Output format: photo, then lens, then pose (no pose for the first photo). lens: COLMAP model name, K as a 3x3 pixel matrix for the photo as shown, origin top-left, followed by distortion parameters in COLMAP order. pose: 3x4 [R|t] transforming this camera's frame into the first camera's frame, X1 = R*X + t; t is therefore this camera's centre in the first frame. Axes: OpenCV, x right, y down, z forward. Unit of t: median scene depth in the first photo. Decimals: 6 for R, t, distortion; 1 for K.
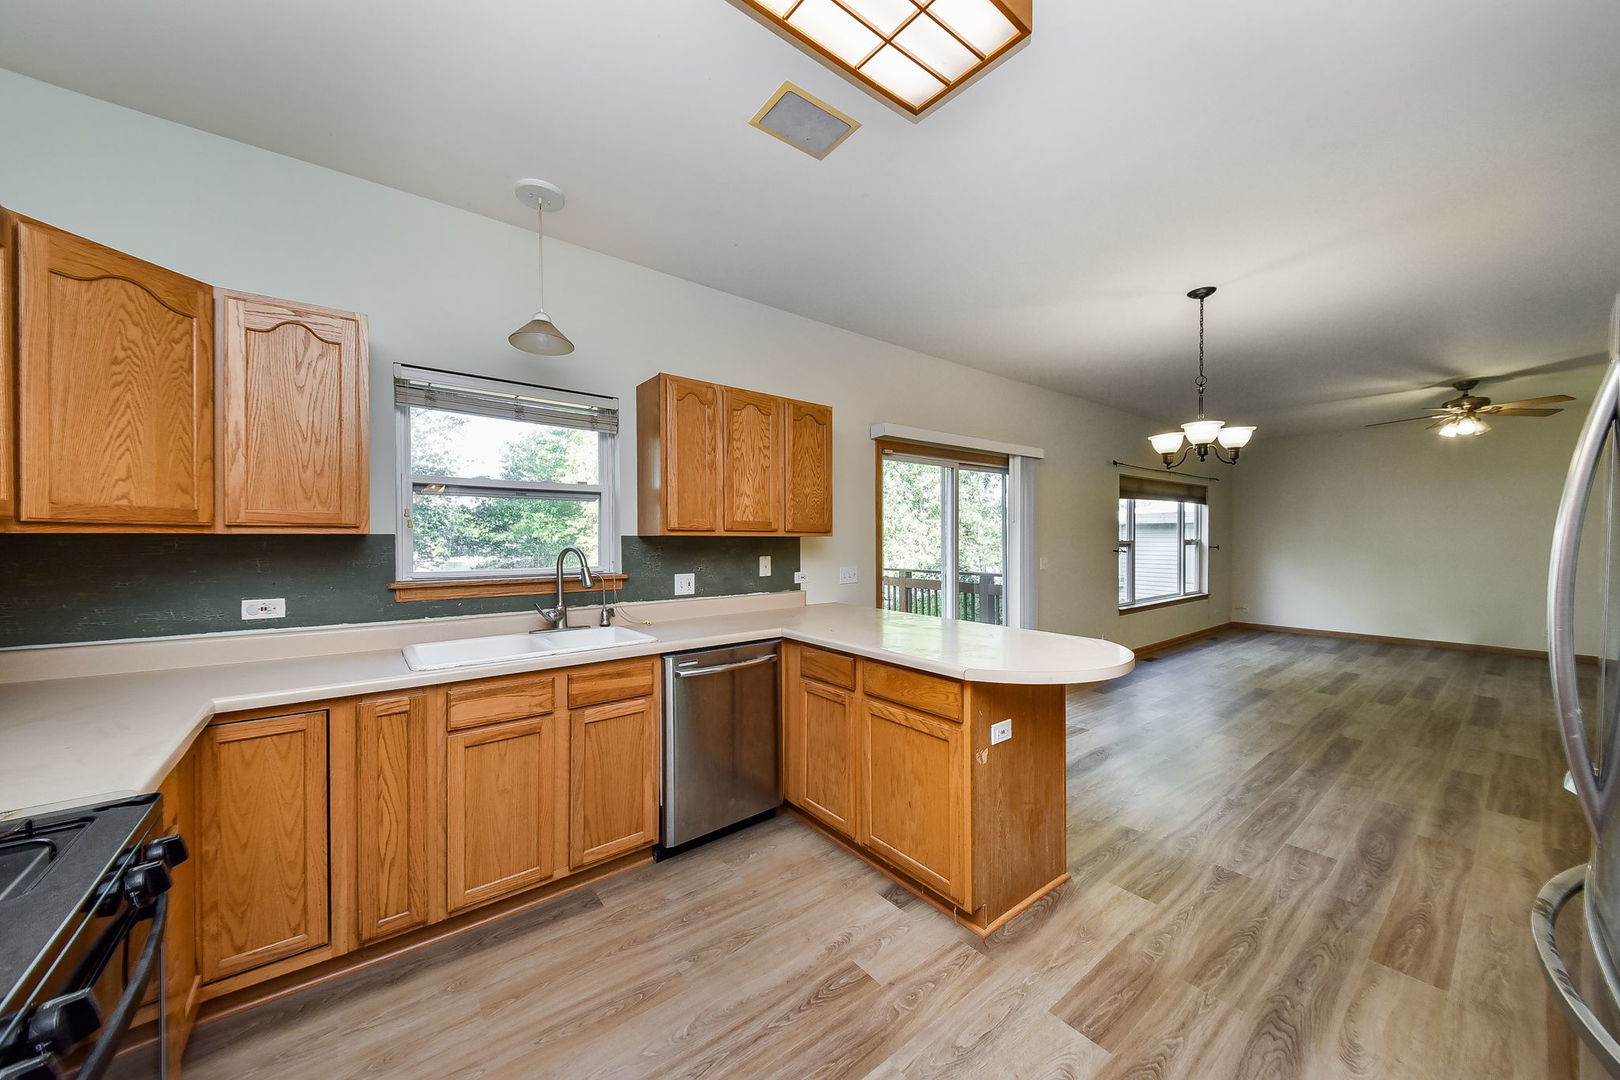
lens RADIAL K [[571.5, 0, 810.0], [0, 571.5, 540.0], [0, 0, 1]] dist [-0.001220, -0.000323]
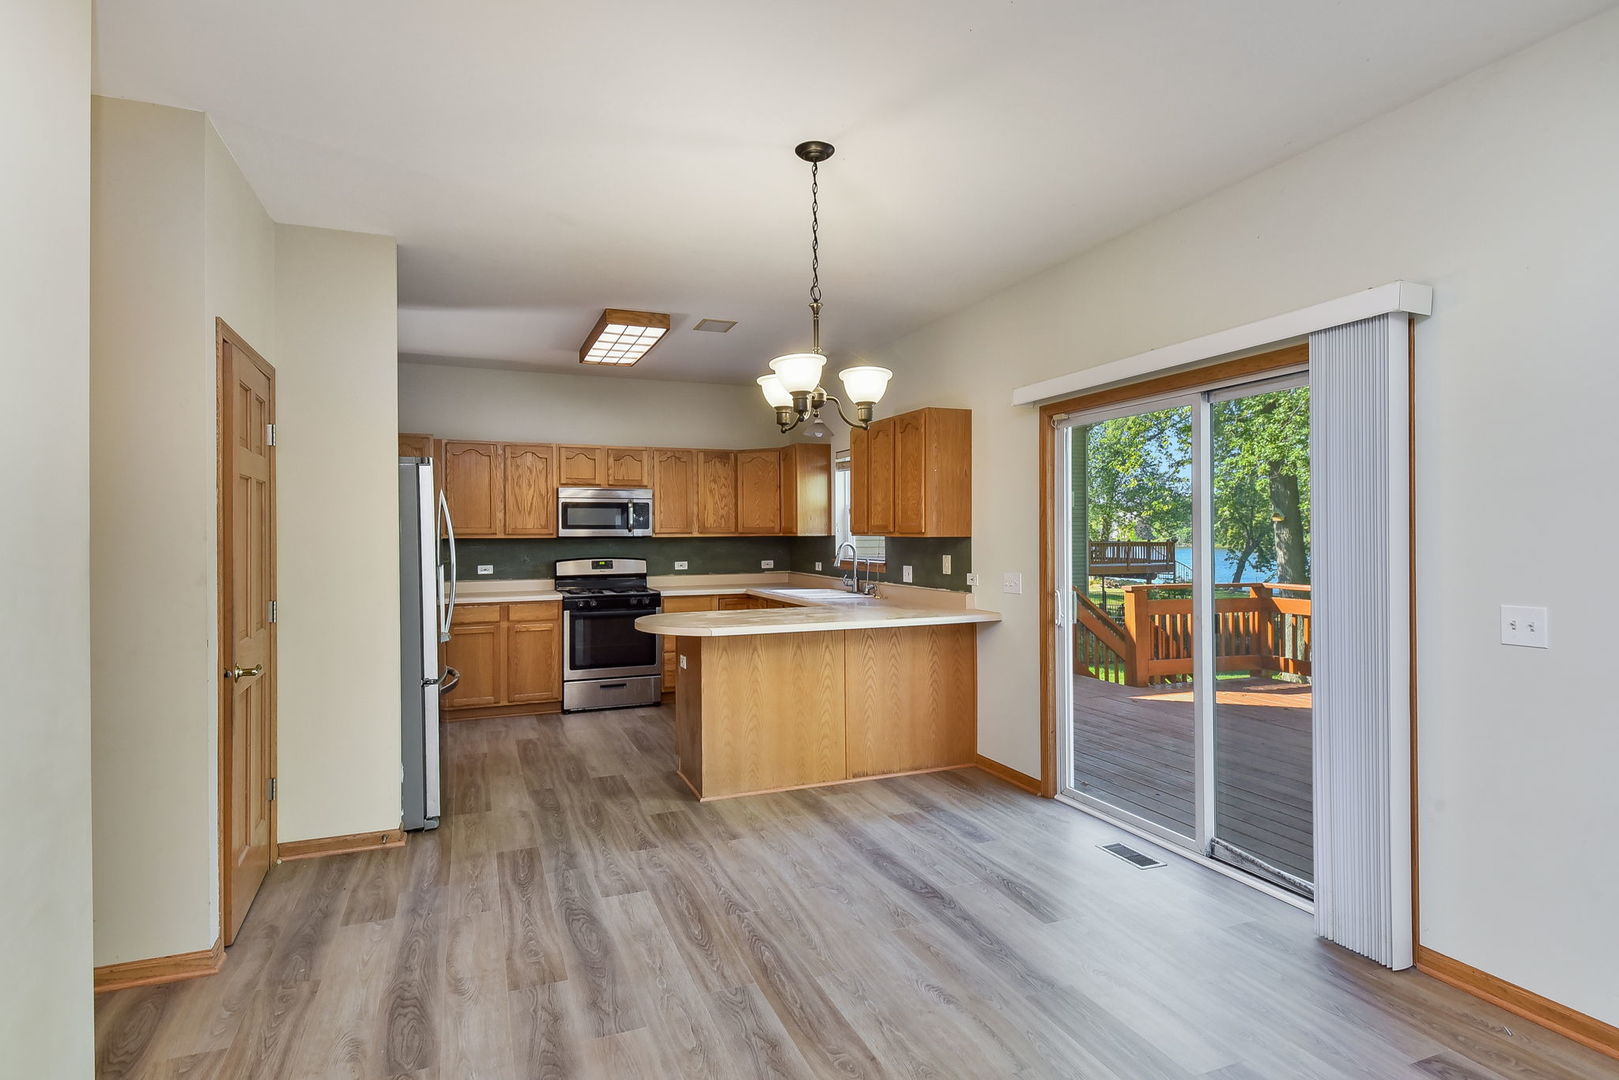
lens RADIAL K [[869.5, 0, 829.0], [0, 869.5, 533.8], [0, 0, 1]] dist [0.001460, -0.000077]
pose [[-0.269703, -0.002155, -0.962941, 2.025144], [-0.005150, 0.999986, -0.000796, -0.011976], [0.962930, 0.004744, -0.269711, 1.612255]]
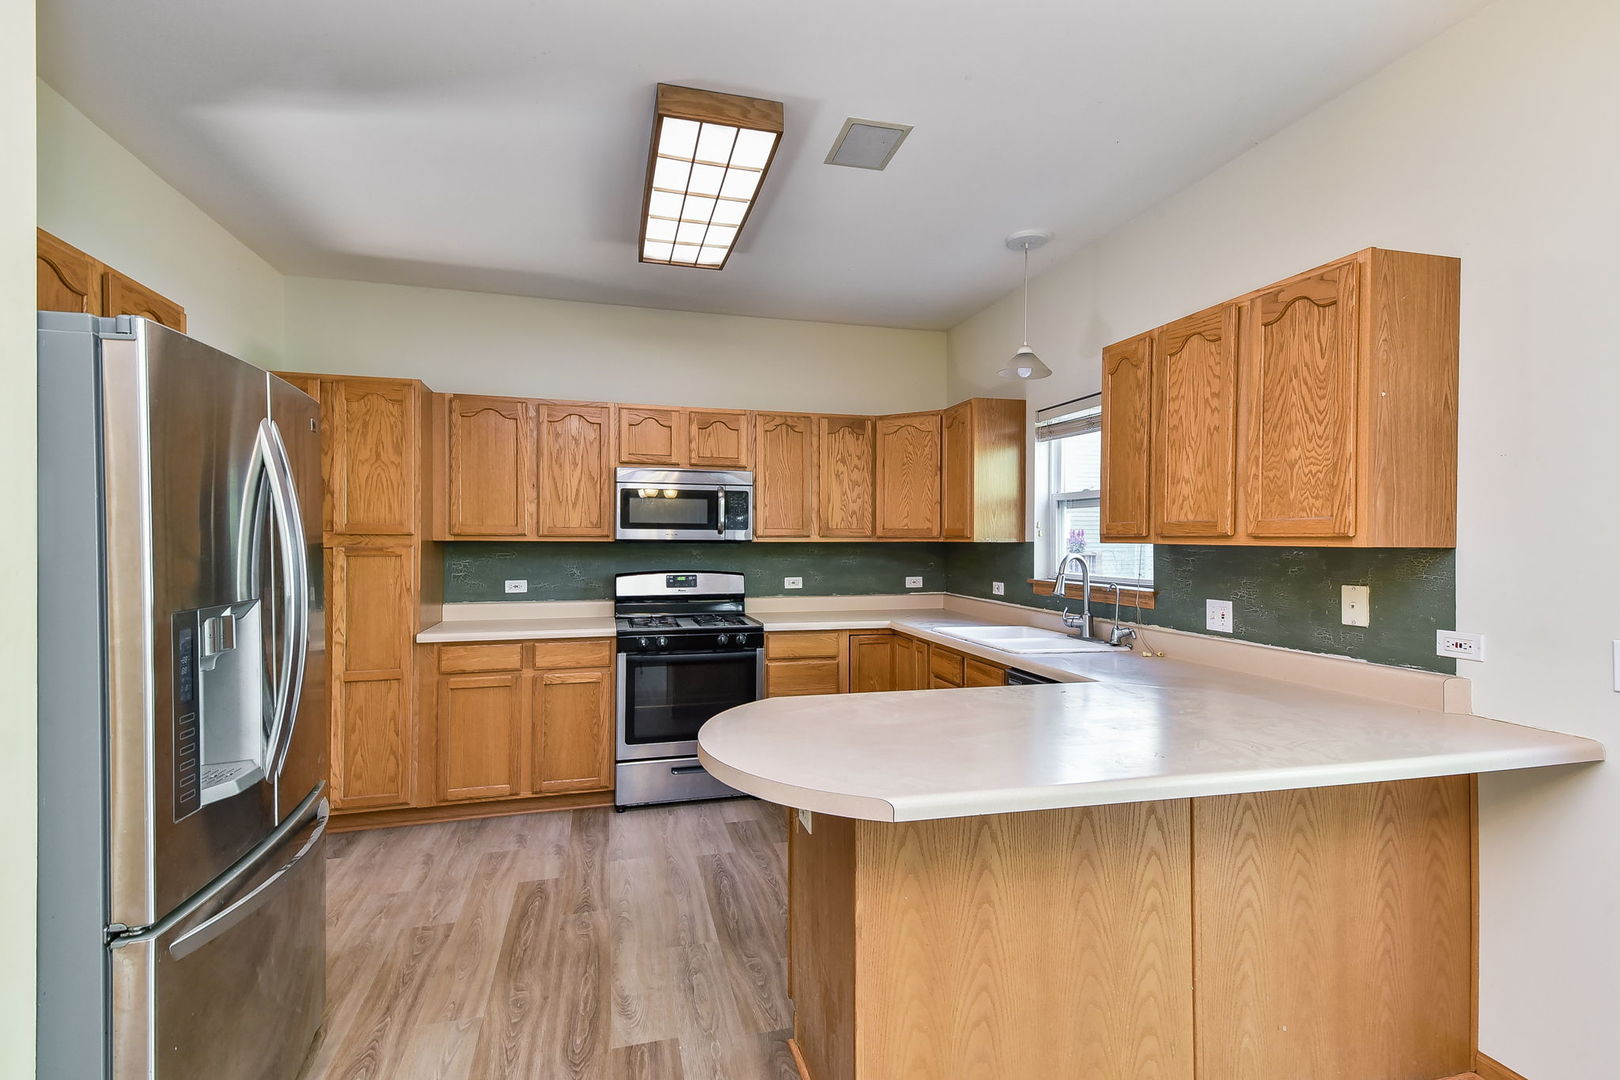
lens RADIAL K [[769.9, 0, 811.1], [0, 769.9, 554.1], [0, 0, 1]] dist [0.000762, 0.000001]
pose [[-0.398294, 0.011068, -0.917191, 0.963651], [-0.014470, 0.999727, 0.018348, -0.006505], [0.917144, 0.020580, -0.398025, 1.091200]]
